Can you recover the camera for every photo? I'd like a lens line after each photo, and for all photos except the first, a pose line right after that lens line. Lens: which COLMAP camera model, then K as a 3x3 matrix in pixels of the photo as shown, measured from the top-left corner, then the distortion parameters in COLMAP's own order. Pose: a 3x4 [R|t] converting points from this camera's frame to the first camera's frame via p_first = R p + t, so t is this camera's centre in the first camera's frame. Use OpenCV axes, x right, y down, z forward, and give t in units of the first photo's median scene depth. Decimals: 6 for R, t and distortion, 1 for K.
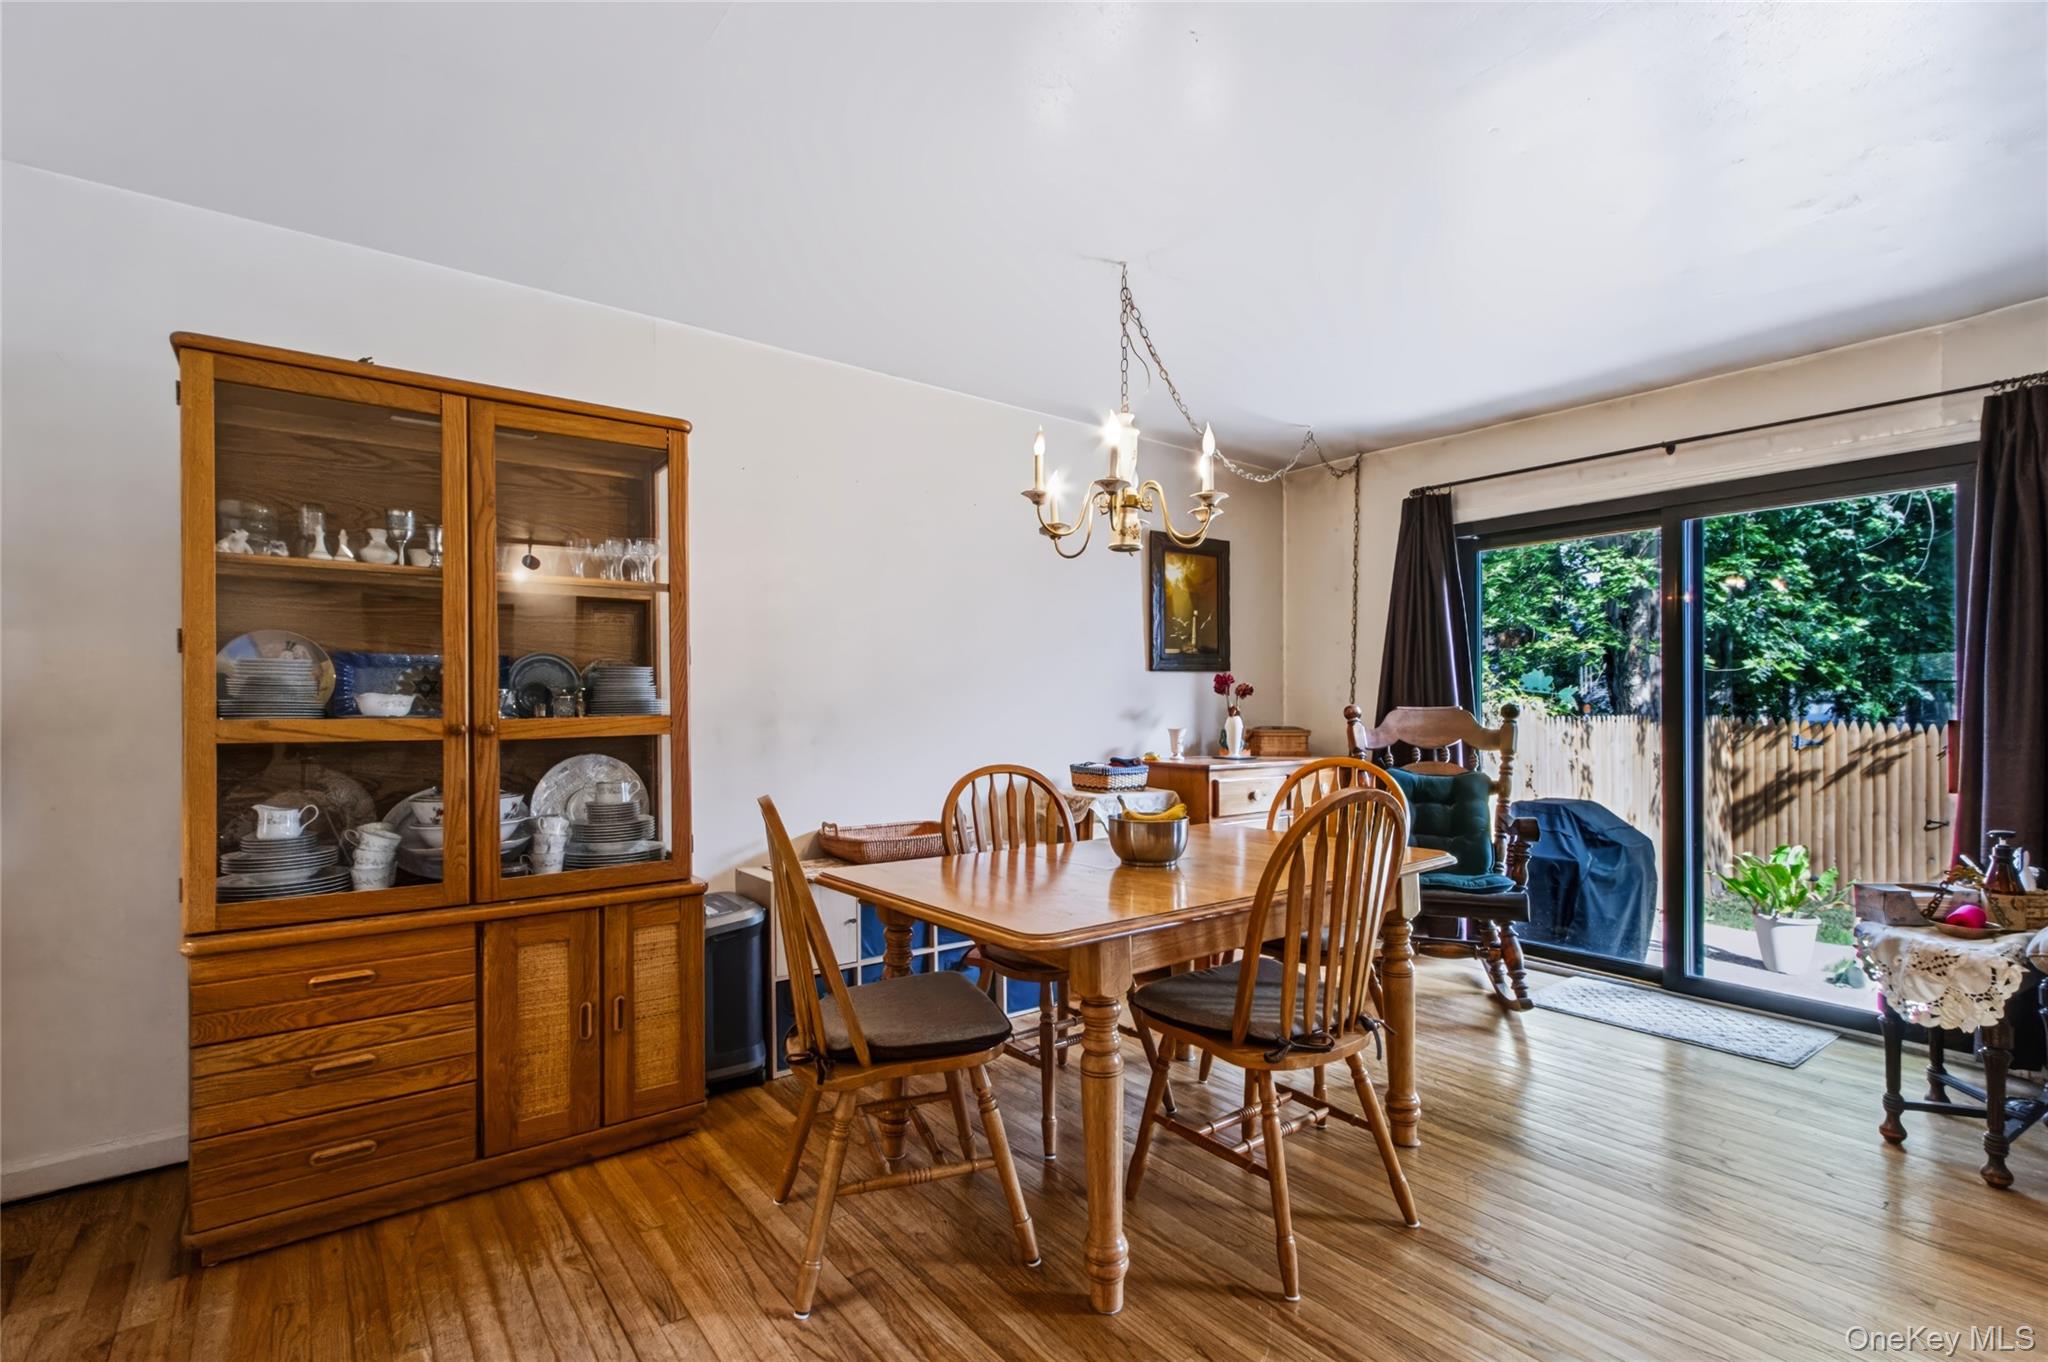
lens RADIAL K [[936.7, 0, 1022.4], [0, 936.7, 704.6], [0, 0, 1]] dist [0.011526, -0.000143]
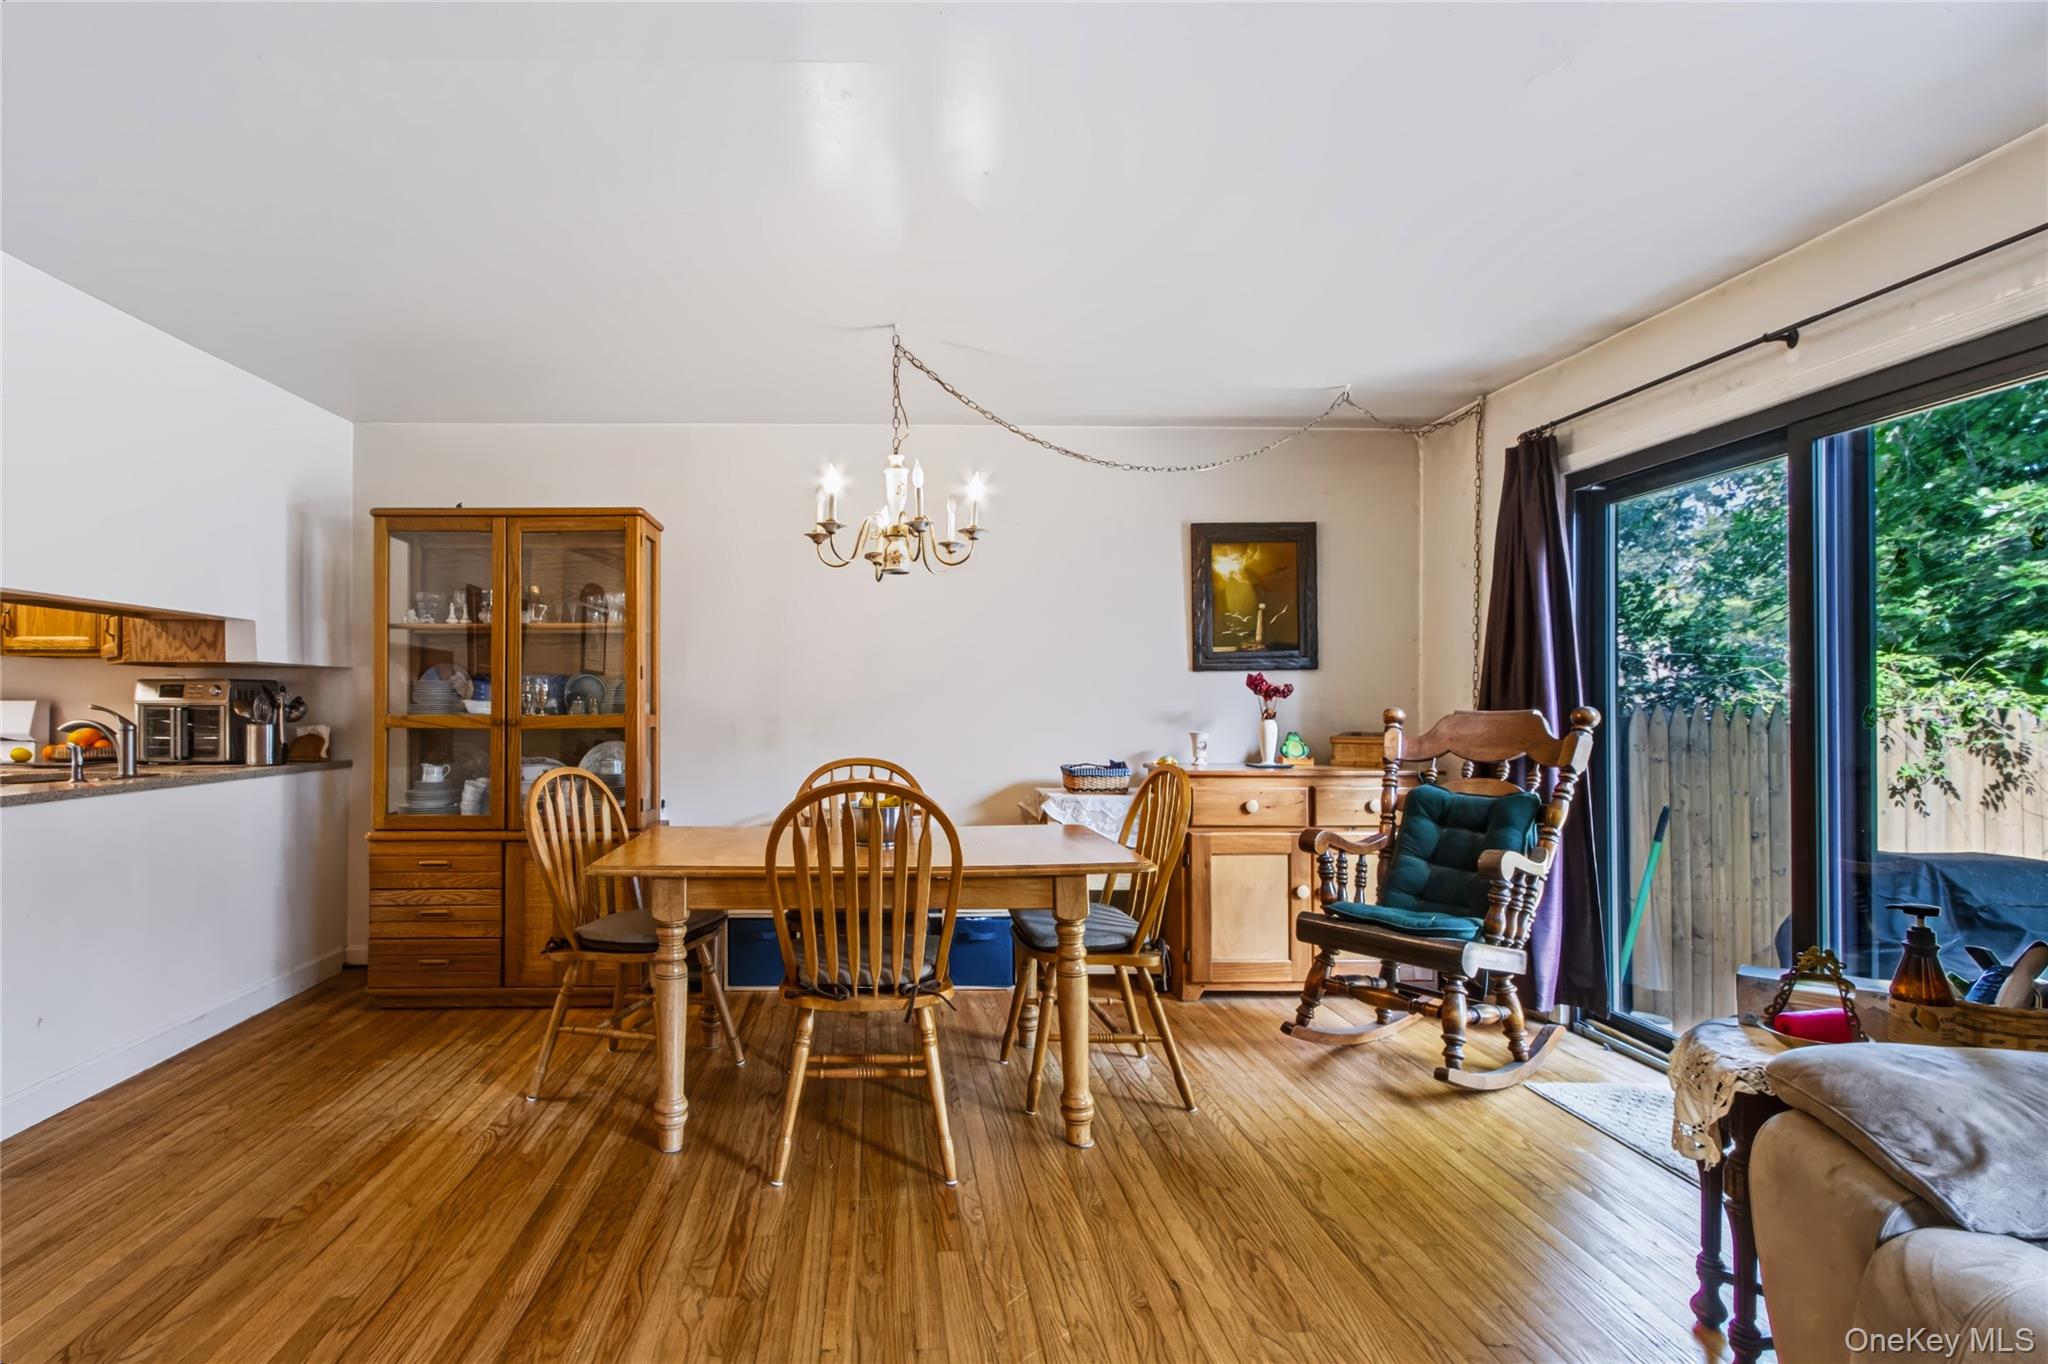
lens RADIAL K [[1042.7, 0, 1021.0], [0, 1042.7, 691.3], [0, 0, 1]] dist [0.002398, -0.000056]
pose [[0.805358, -0.007211, -0.592745, 0.828107], [-0.000002, 0.999926, -0.012166, -0.003143], [0.592789, 0.009799, 0.805298, 0.054608]]
